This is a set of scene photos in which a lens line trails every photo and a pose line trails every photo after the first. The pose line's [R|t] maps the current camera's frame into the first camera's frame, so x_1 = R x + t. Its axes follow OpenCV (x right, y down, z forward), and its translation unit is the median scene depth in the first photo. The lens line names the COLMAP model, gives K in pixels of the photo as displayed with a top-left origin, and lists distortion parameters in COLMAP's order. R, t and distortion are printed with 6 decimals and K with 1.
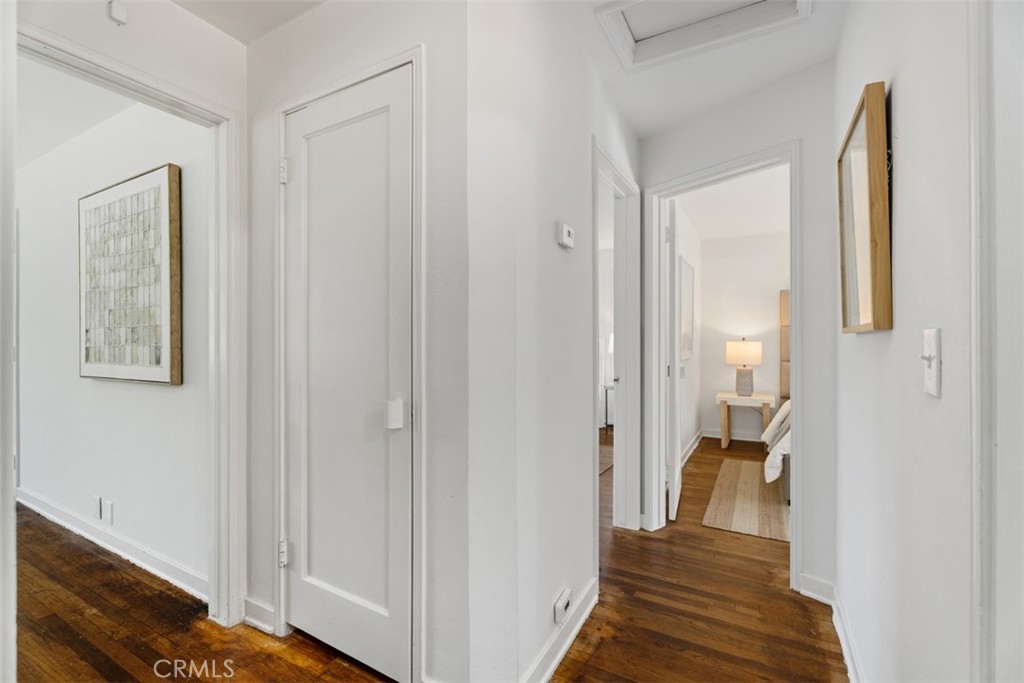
lens RADIAL K [[453.6, 0, 512.0], [0, 453.6, 341.5], [0, 0, 1]] dist [0.000664, -0.000400]
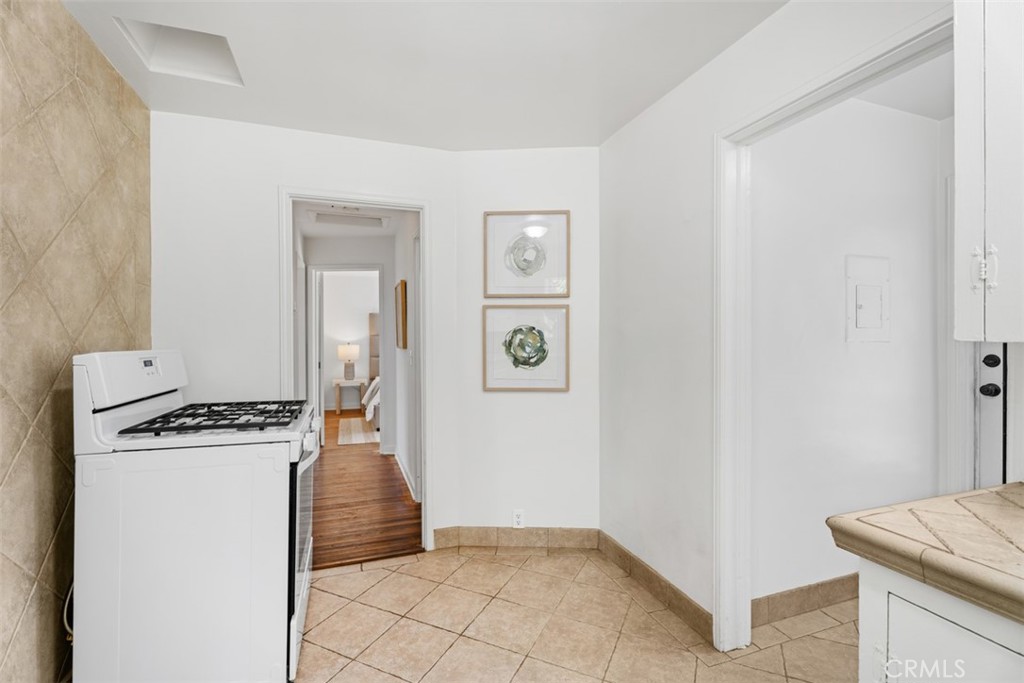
lens RADIAL K [[453.6, 0, 512.0], [0, 453.6, 341.5], [0, 0, 1]] dist [0.000664, -0.000400]
pose [[0.655755, -0.008756, 0.754923, -0.307354], [0.004198, 0.999960, 0.007952, -0.022924], [-0.754962, -0.002046, 0.655765, -0.458769]]
